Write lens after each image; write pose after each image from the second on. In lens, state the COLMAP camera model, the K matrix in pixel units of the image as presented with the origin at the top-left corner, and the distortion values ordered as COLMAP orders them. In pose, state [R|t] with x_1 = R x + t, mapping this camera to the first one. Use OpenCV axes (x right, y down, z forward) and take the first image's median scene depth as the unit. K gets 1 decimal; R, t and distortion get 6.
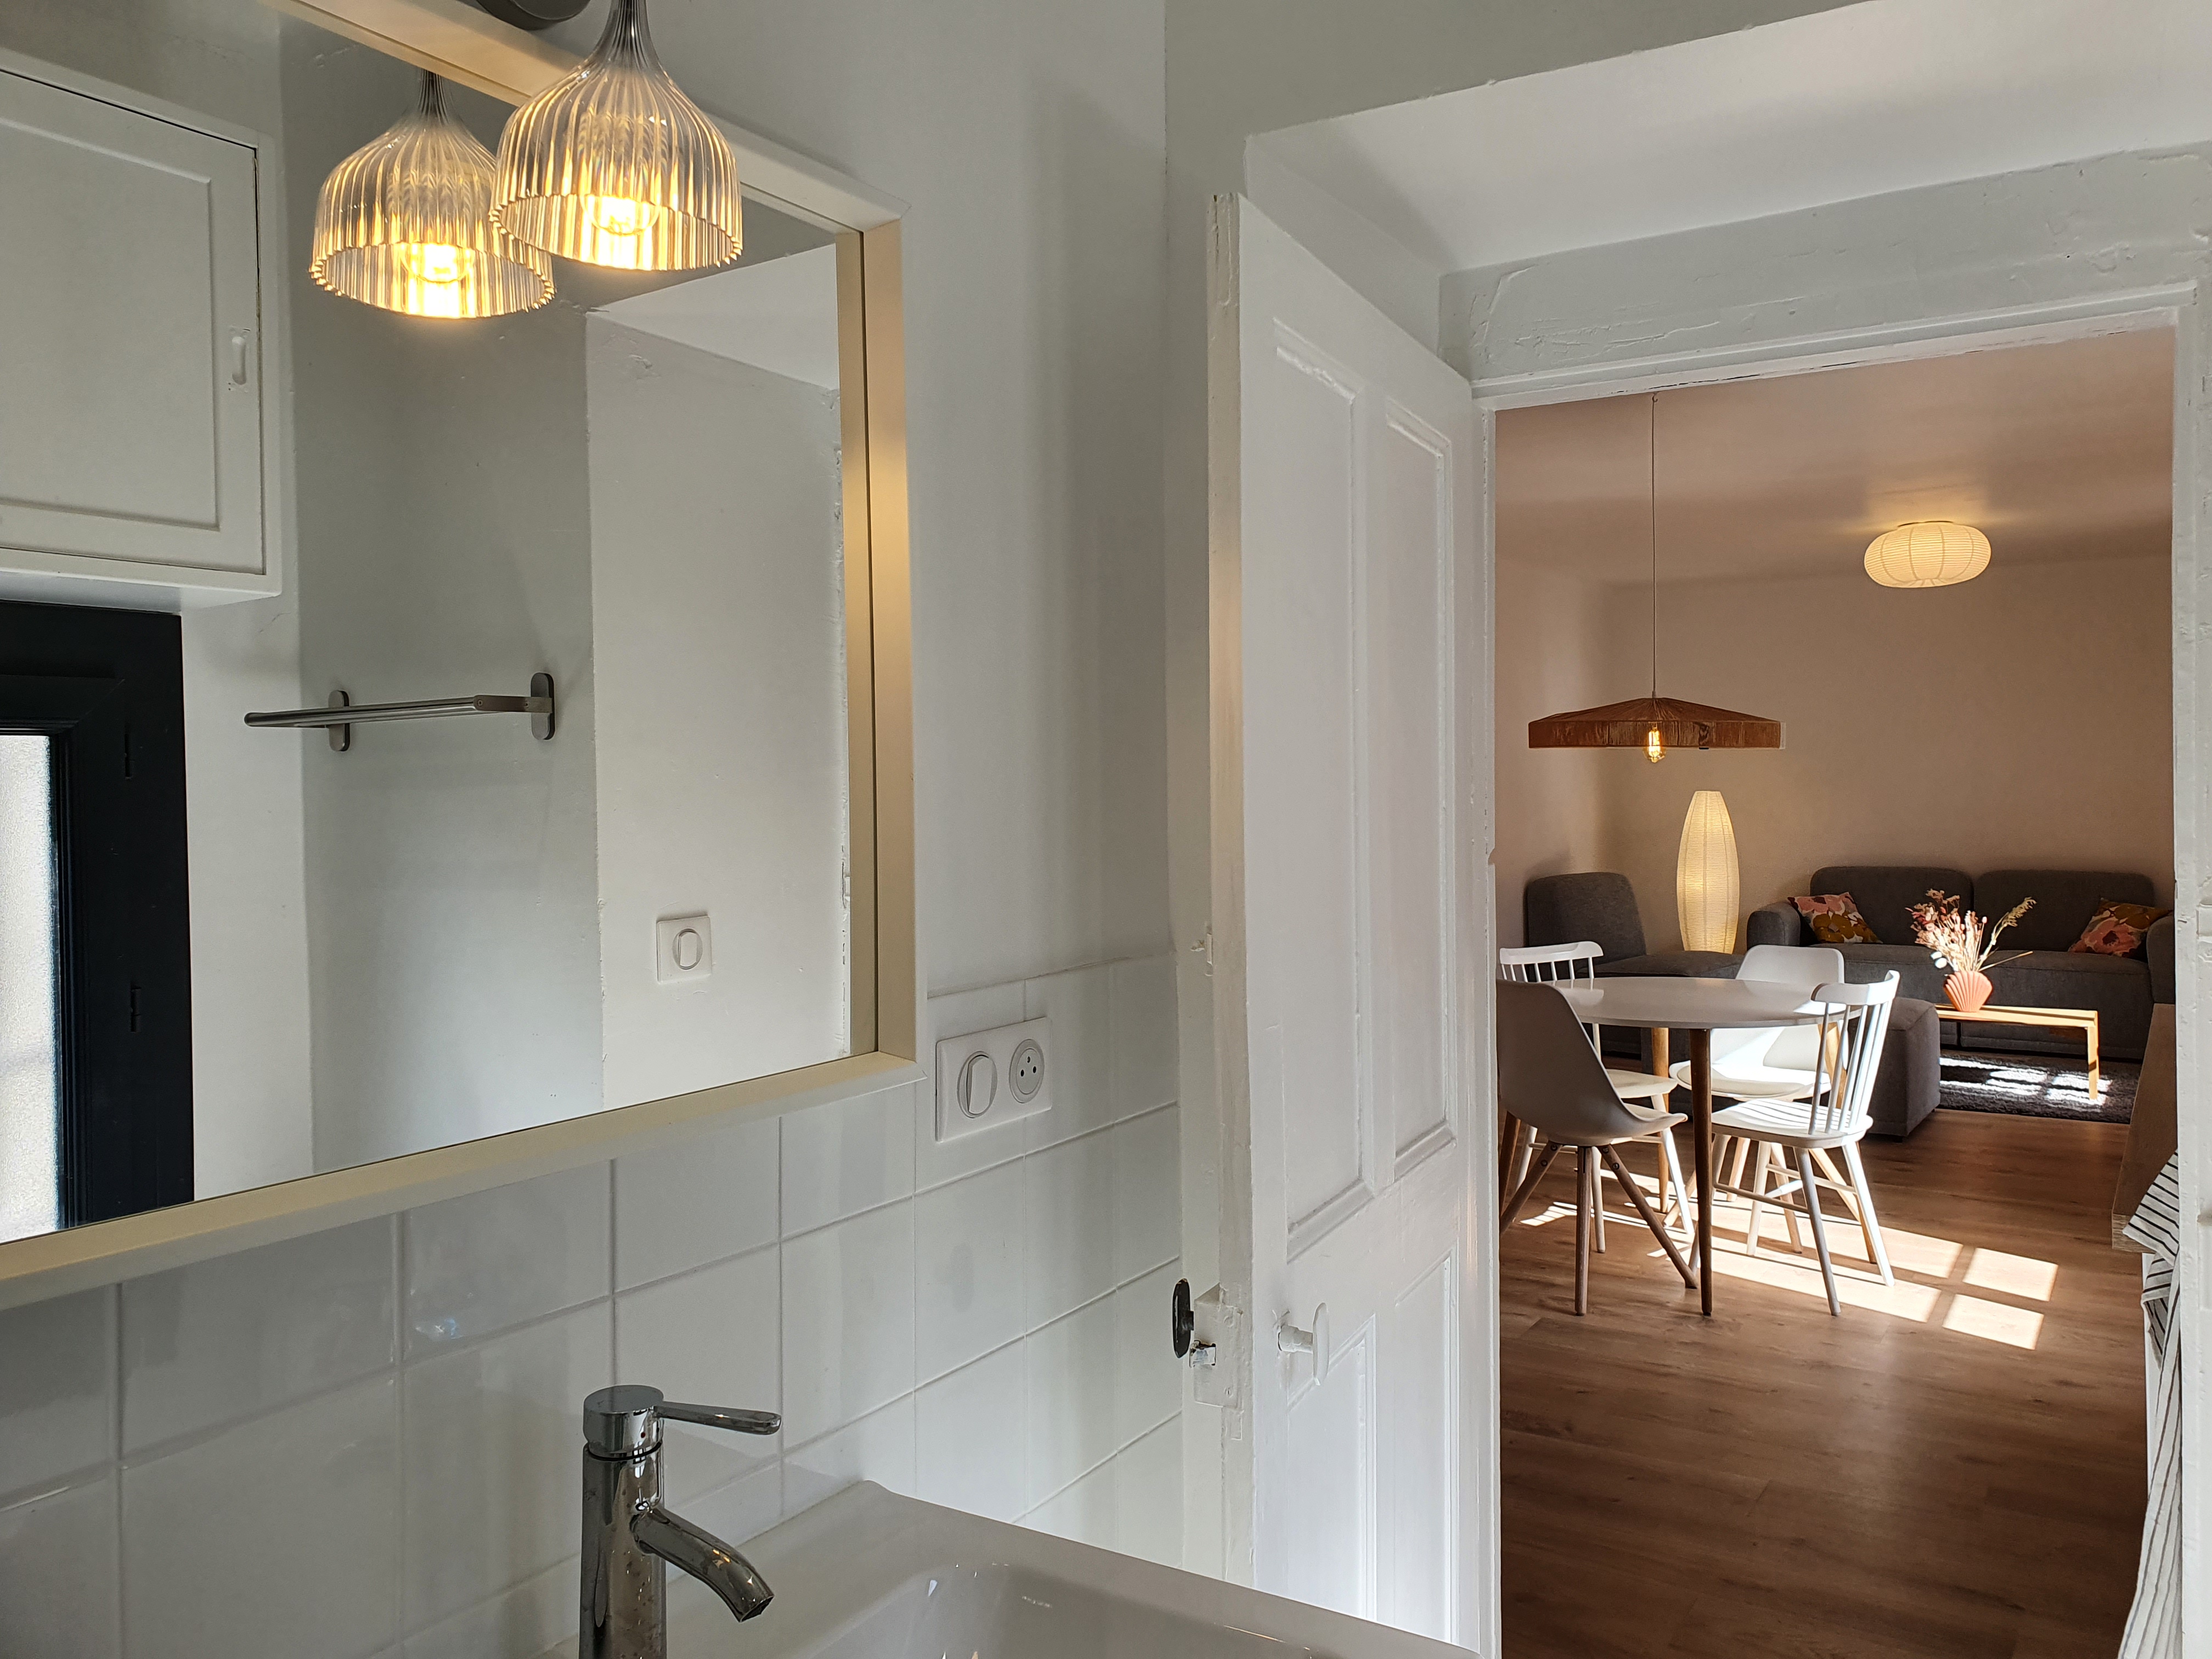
lens RADIAL K [[1722.5, 0, 1113.2], [0, 1722.5, 775.8], [0, 0, 1]] dist [-0.016071, 0.002158]
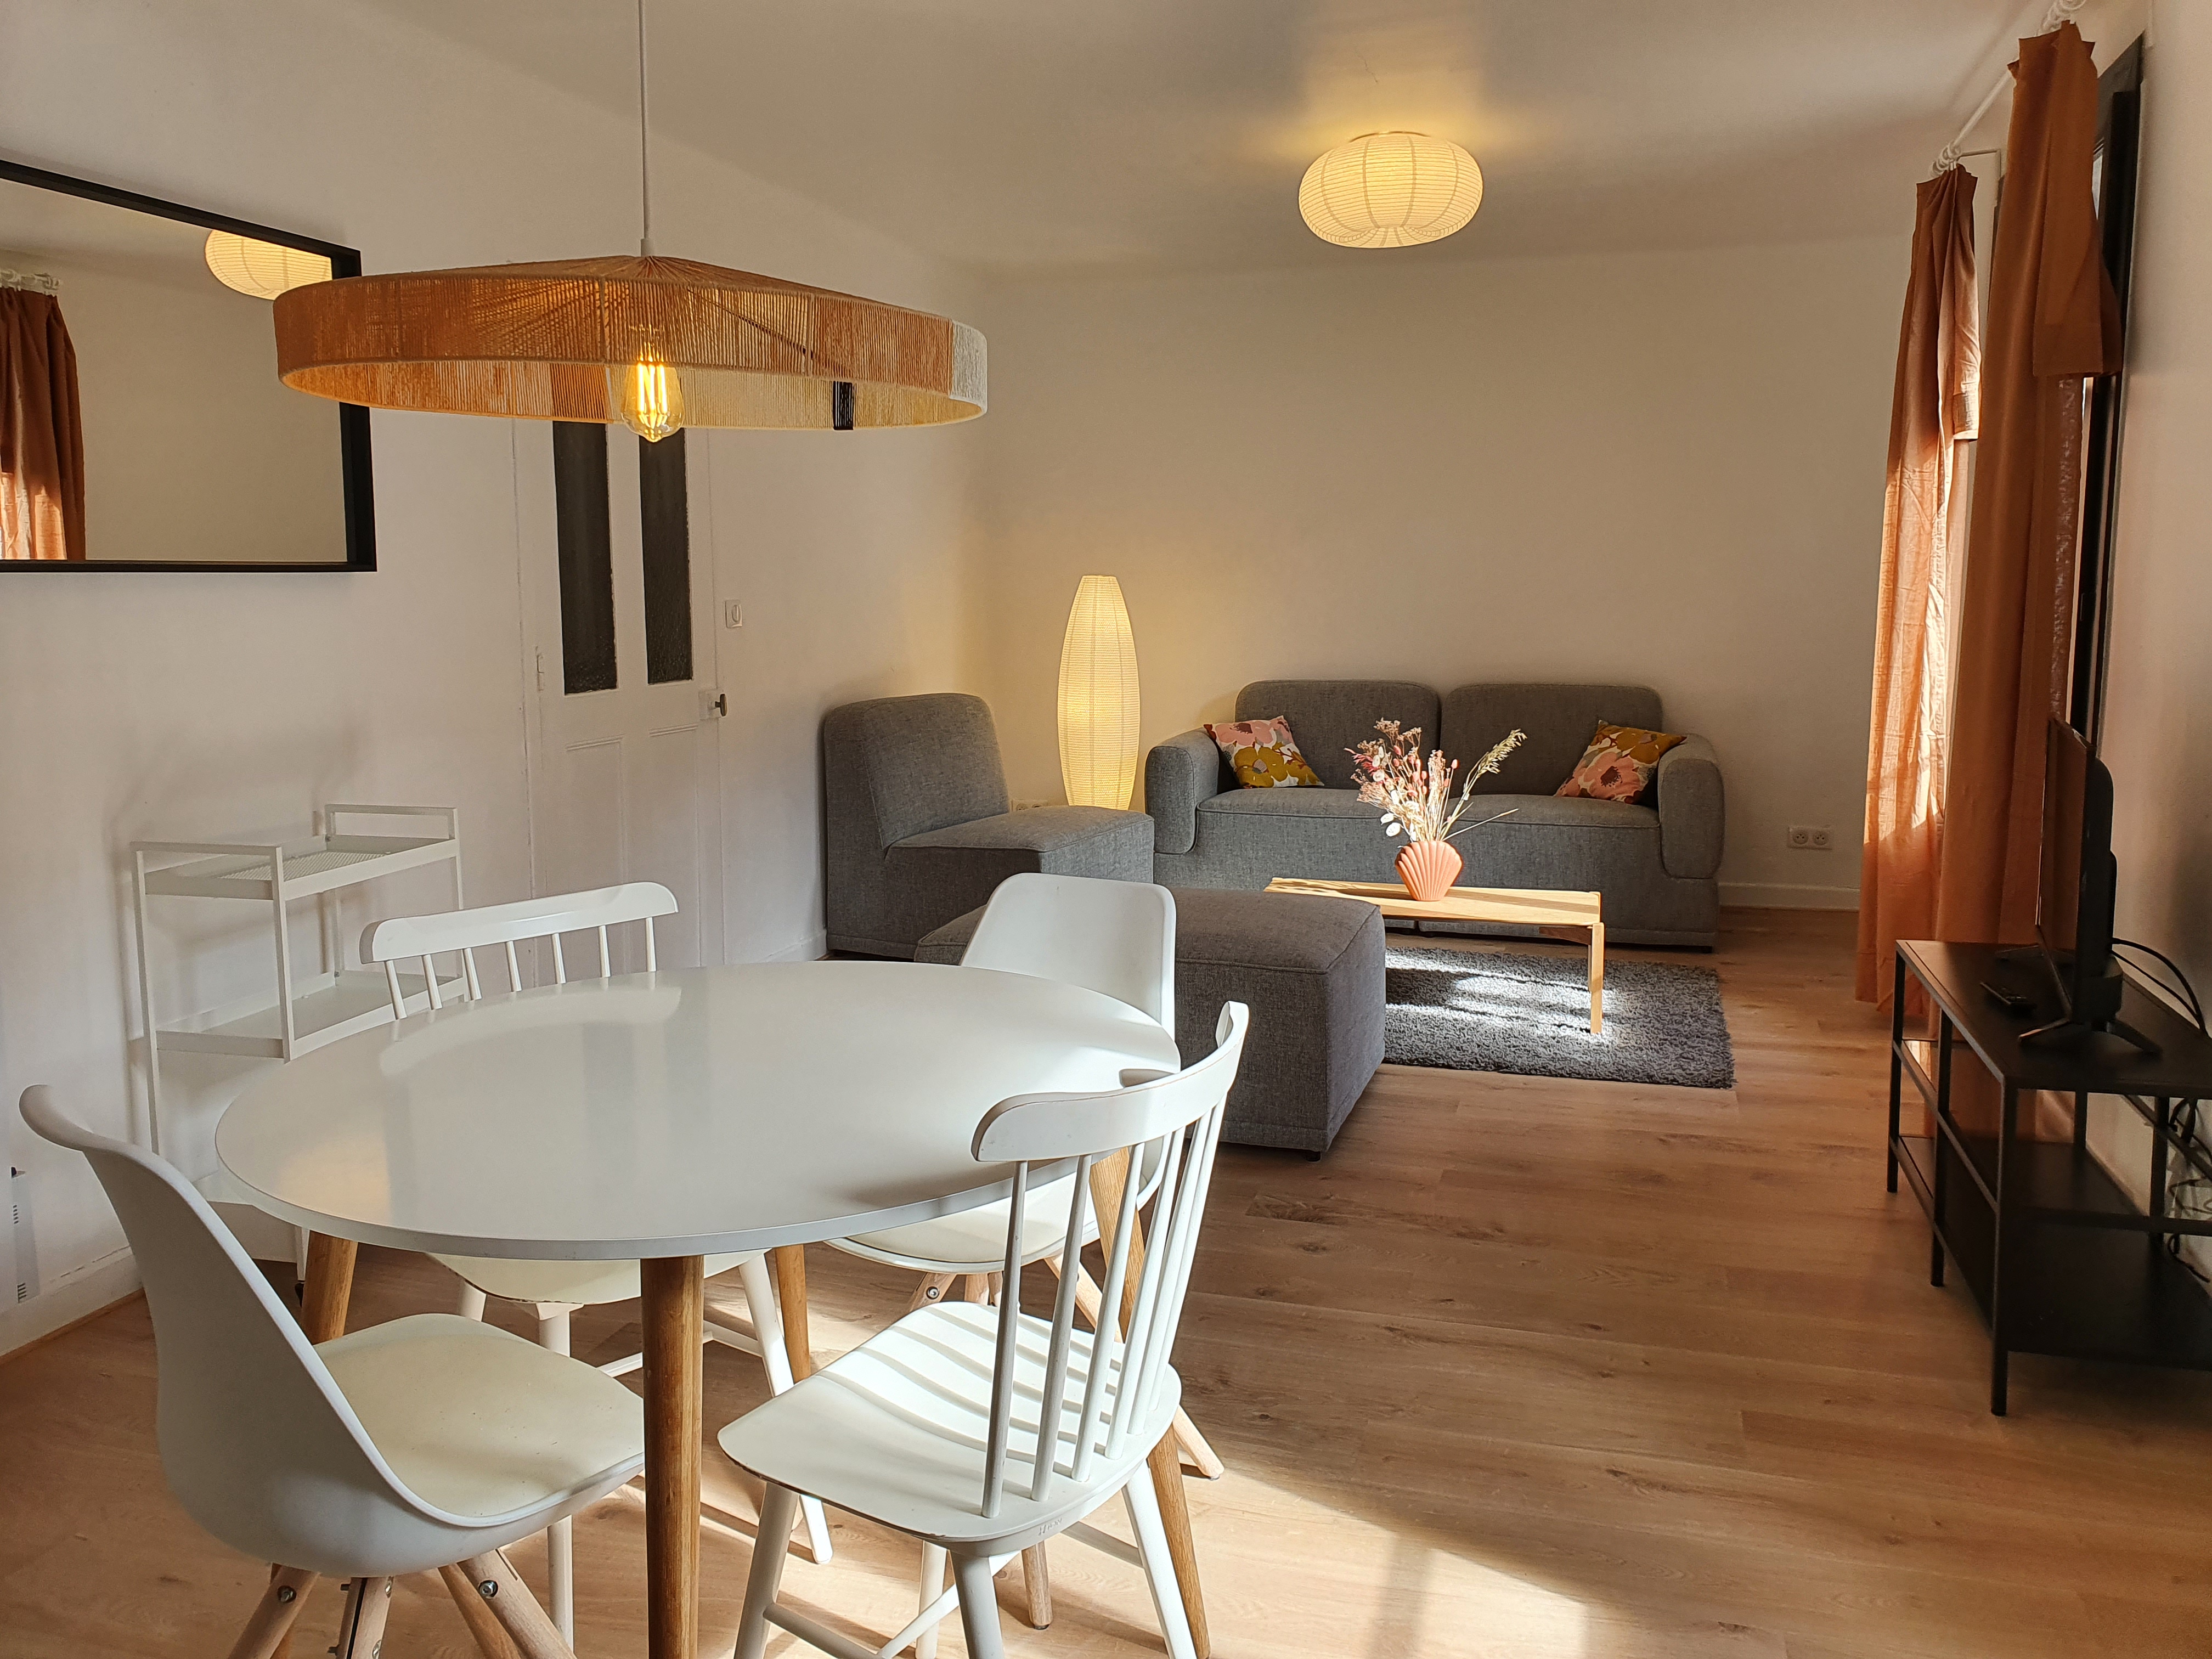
lens RADIAL K [[1679.9, 0, 1106.0], [0, 1679.9, 829.5], [0, 0, 1]] dist [0.008847, 0.000812]
pose [[0.963752, -0.037495, 0.264153, 0.202752], [-0.001438, 0.989331, 0.145676, 0.014205], [-0.266797, -0.140776, 0.953416, 0.407710]]
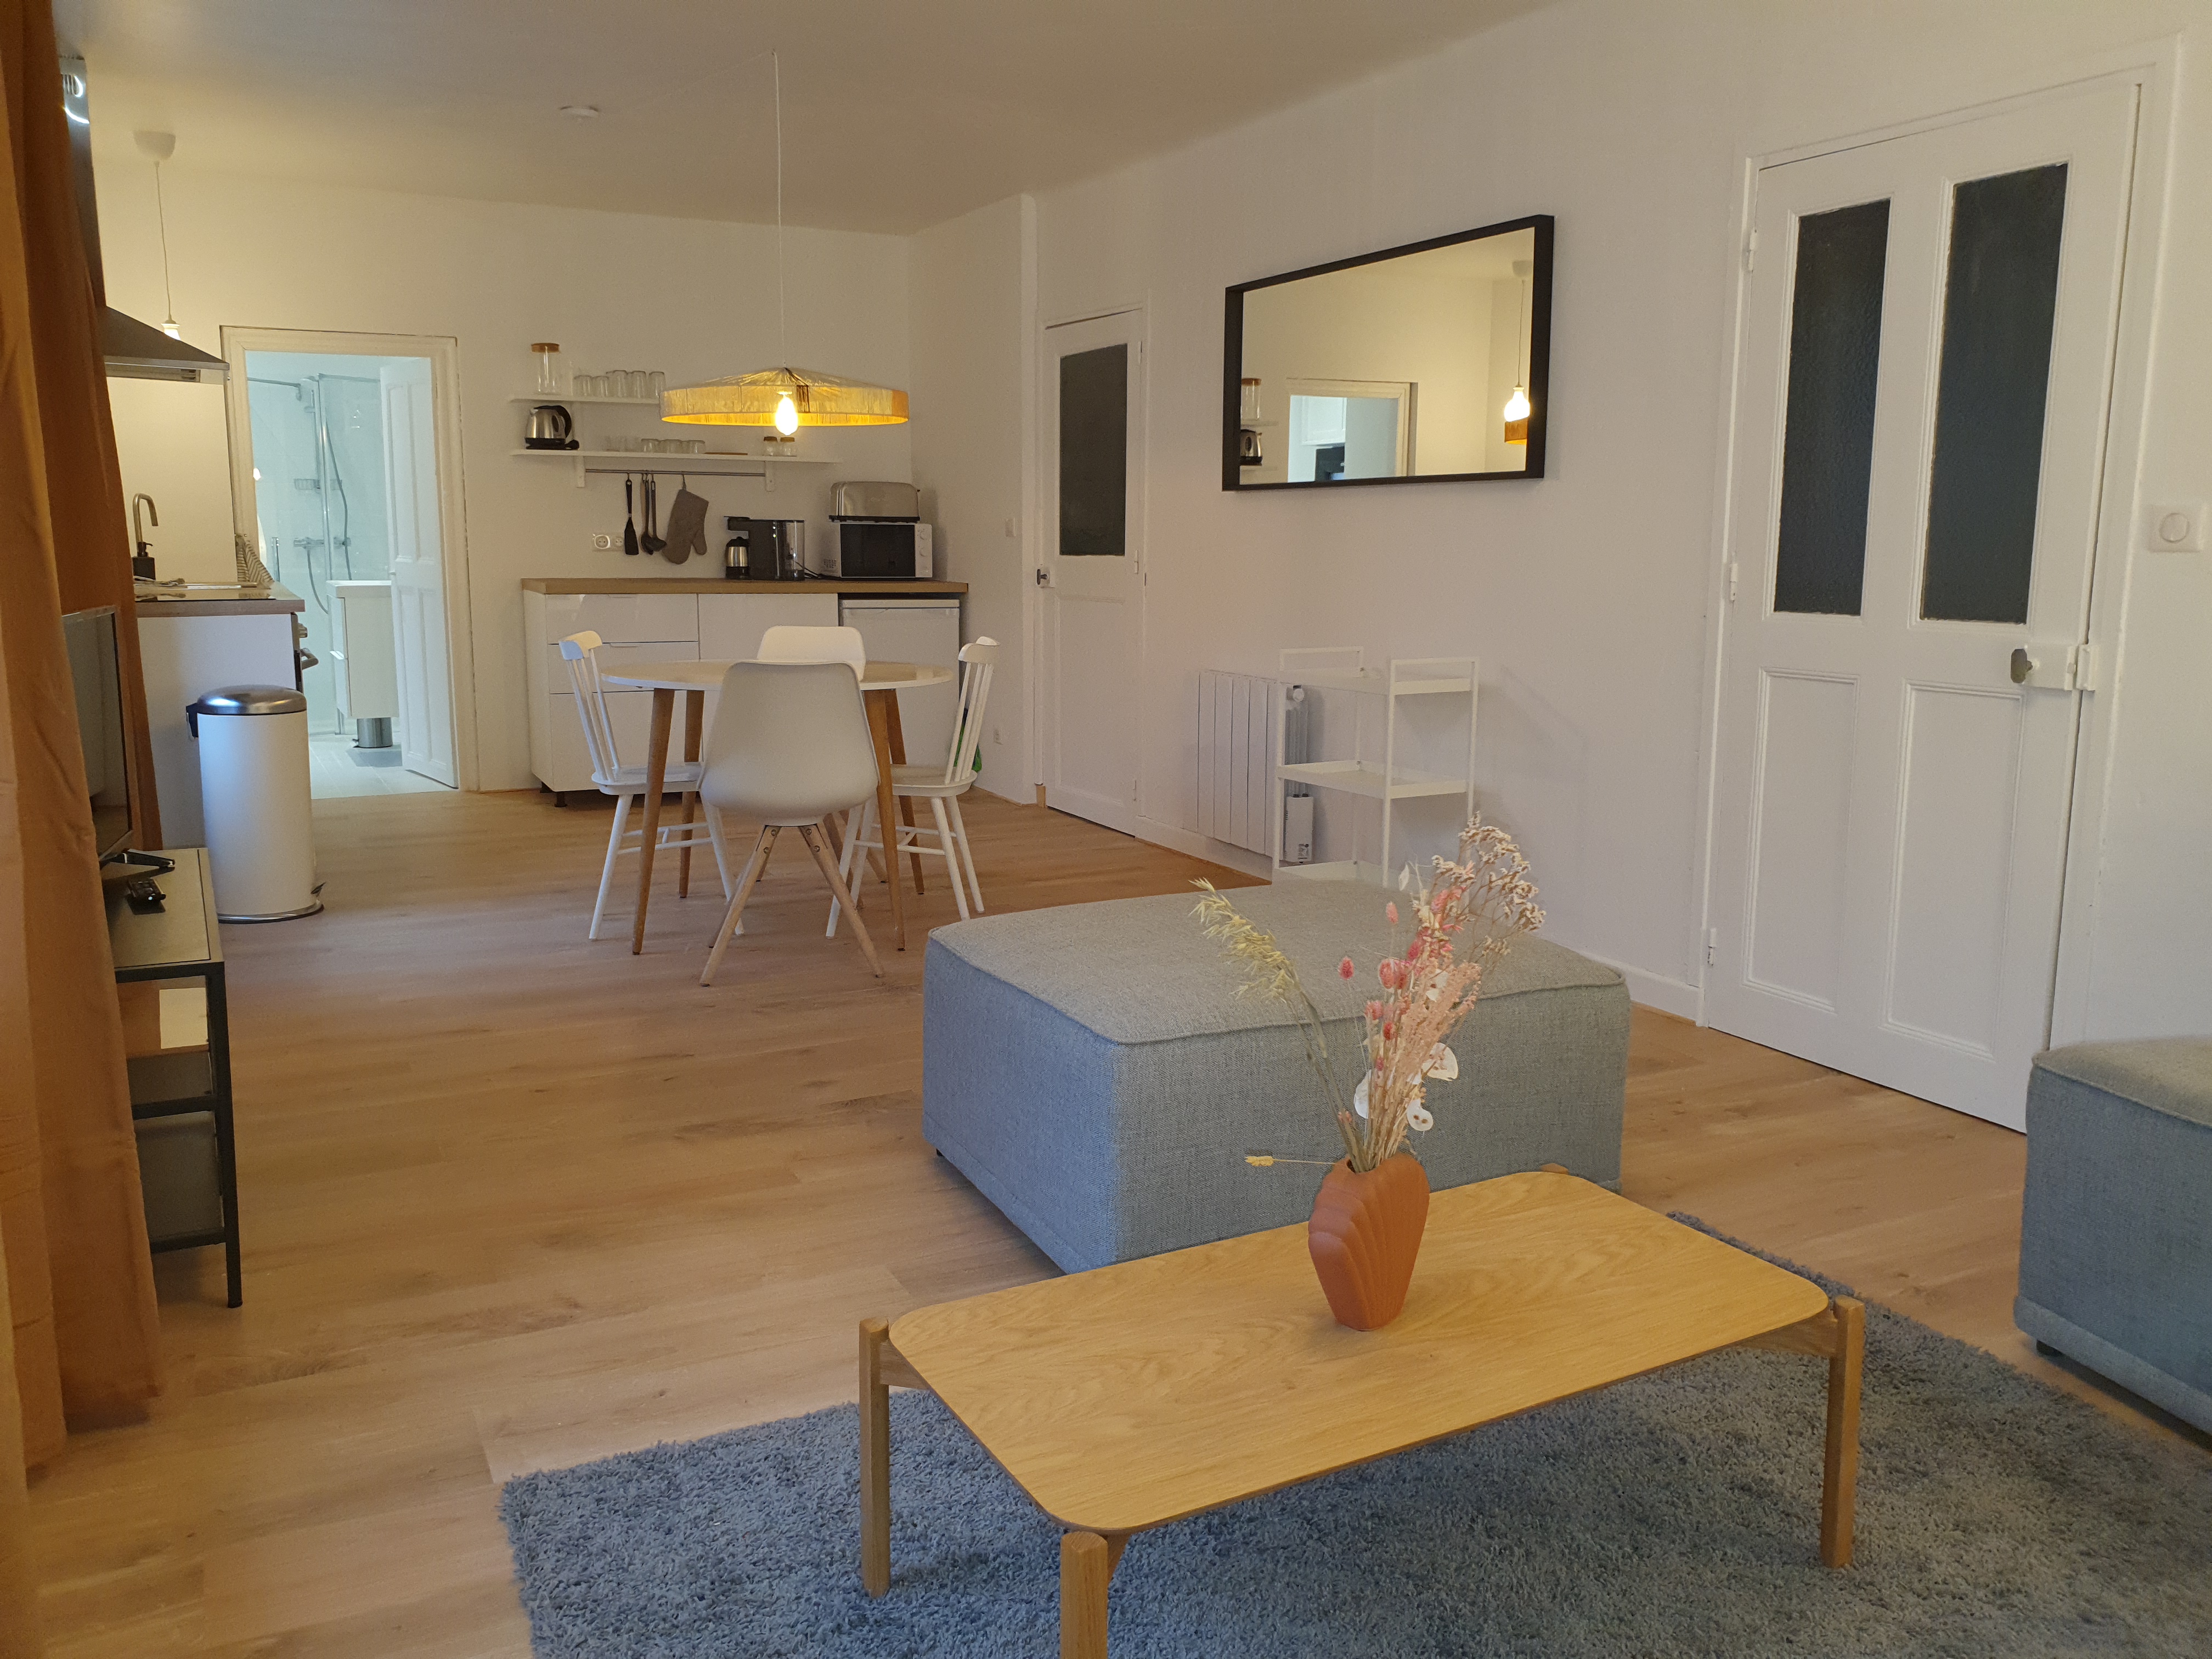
lens RADIAL K [[1722.5, 0, 1113.2], [0, 1722.5, 775.8], [0, 0, 1]] dist [-0.016071, 0.002158]
pose [[-0.494027, 0.127873, -0.859992, 0.756553], [-0.005691, 0.988629, 0.150269, 0.025915], [0.869428, 0.079131, -0.487681, 1.129655]]
